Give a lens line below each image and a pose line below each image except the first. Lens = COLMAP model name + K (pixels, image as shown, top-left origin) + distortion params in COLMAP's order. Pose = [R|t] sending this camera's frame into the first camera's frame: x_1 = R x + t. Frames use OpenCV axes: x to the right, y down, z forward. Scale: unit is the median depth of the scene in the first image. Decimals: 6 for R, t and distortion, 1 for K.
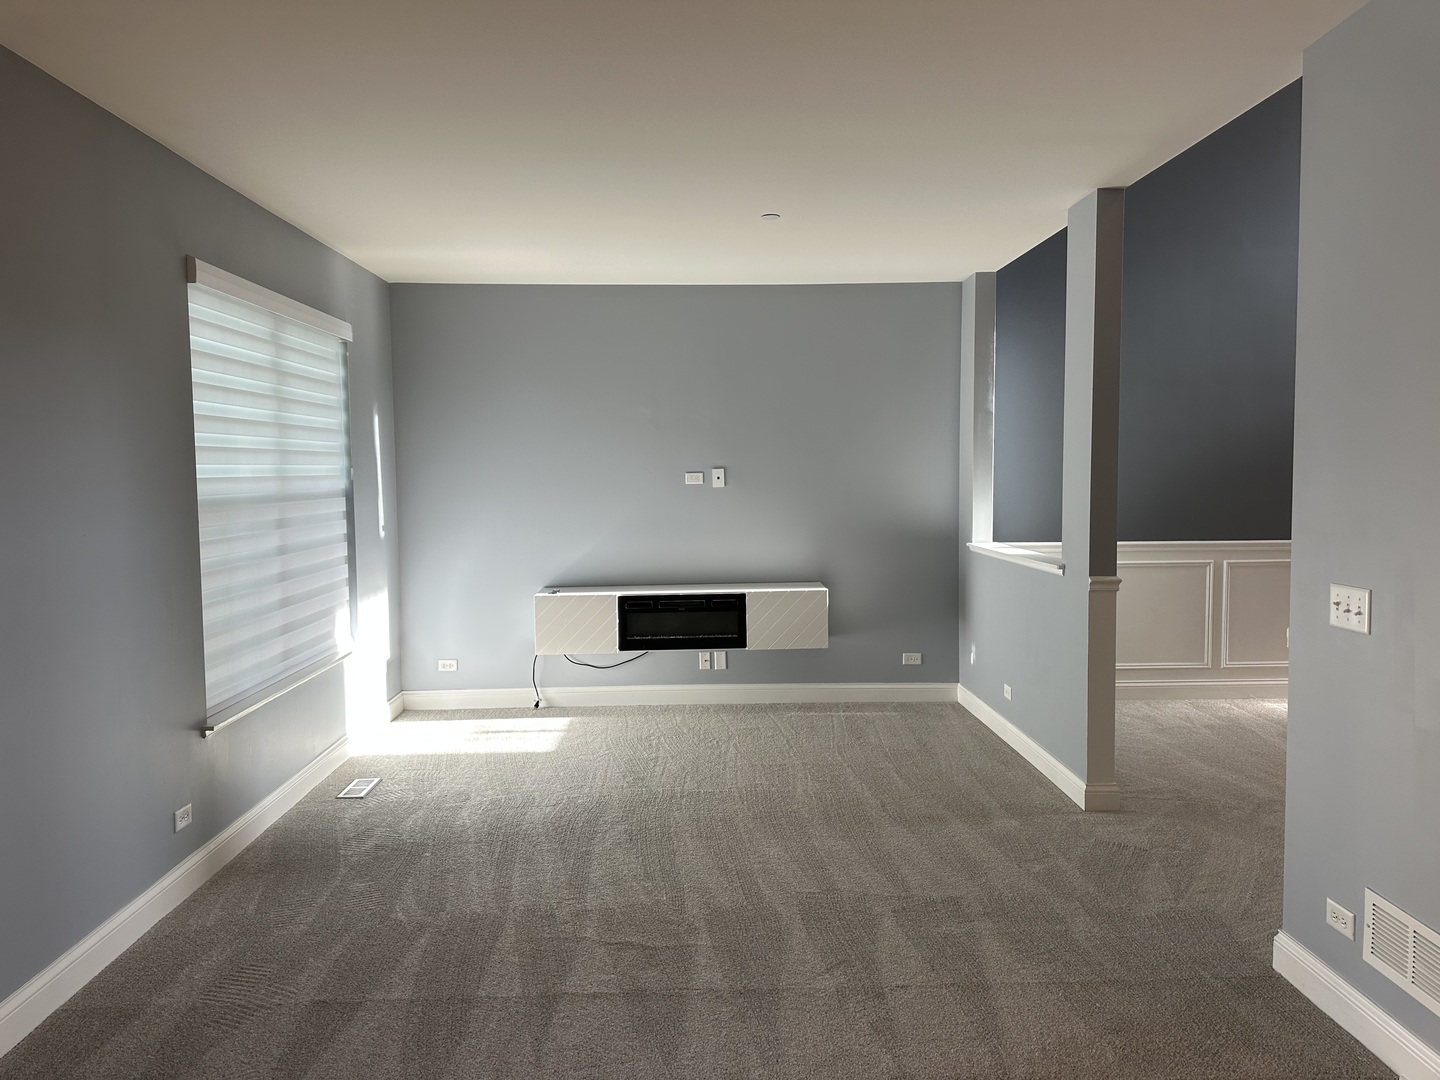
lens RADIAL K [[1016.8, 0, 718.6], [0, 1016.8, 521.2], [0, 0, 1]] dist [0.150259, -0.209372]
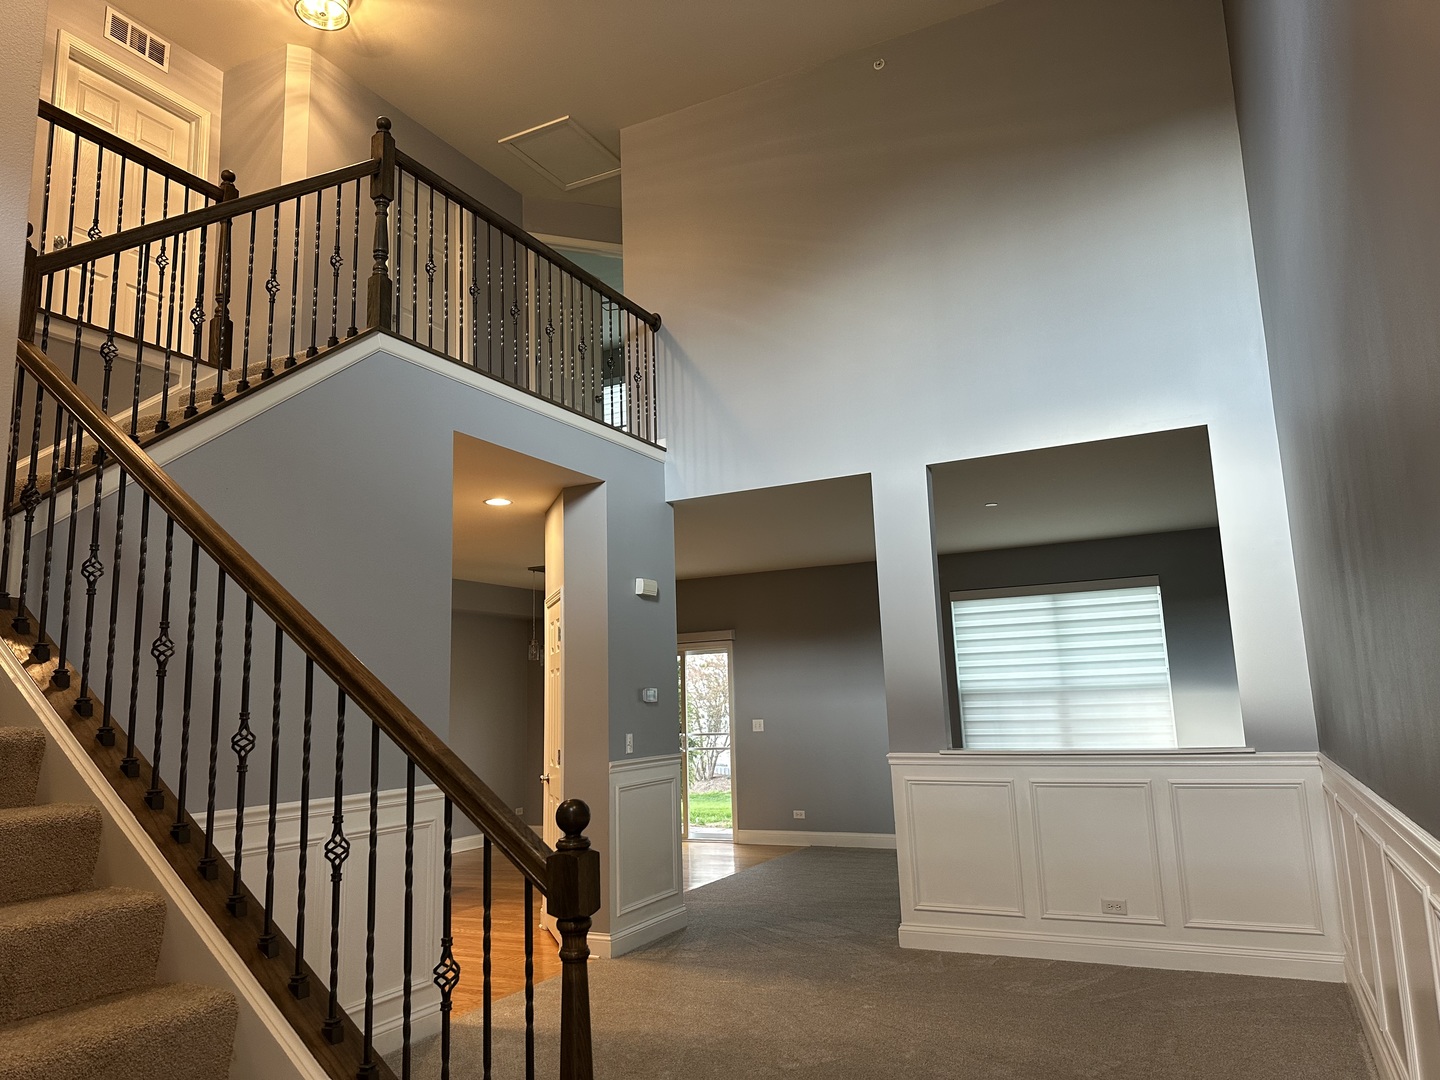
lens RADIAL K [[1016.8, 0, 718.6], [0, 1016.8, 521.2], [0, 0, 1]] dist [0.150259, -0.209372]
pose [[-0.471167, -0.133144, -0.871937, 1.559248], [-0.011008, 0.989352, -0.145125, -0.044860], [0.881975, -0.058780, -0.467616, 1.335219]]
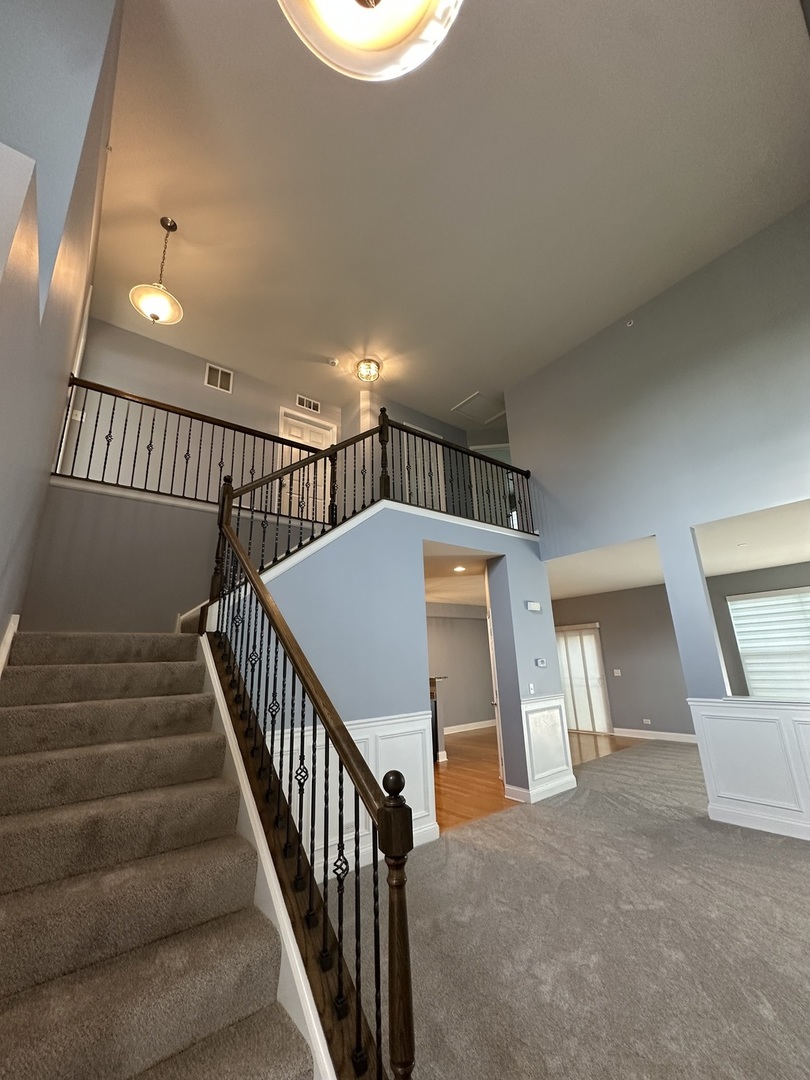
lens RADIAL K [[434.2, 0, 405.0], [0, 434.2, 540.0], [0, 0, 1]] dist [-0.000076, -0.000114]
pose [[-0.798570, -0.124217, -0.588944, 1.363976], [0.013637, 0.974488, -0.224025, -0.073579], [0.601747, -0.186931, -0.776503, 1.320441]]
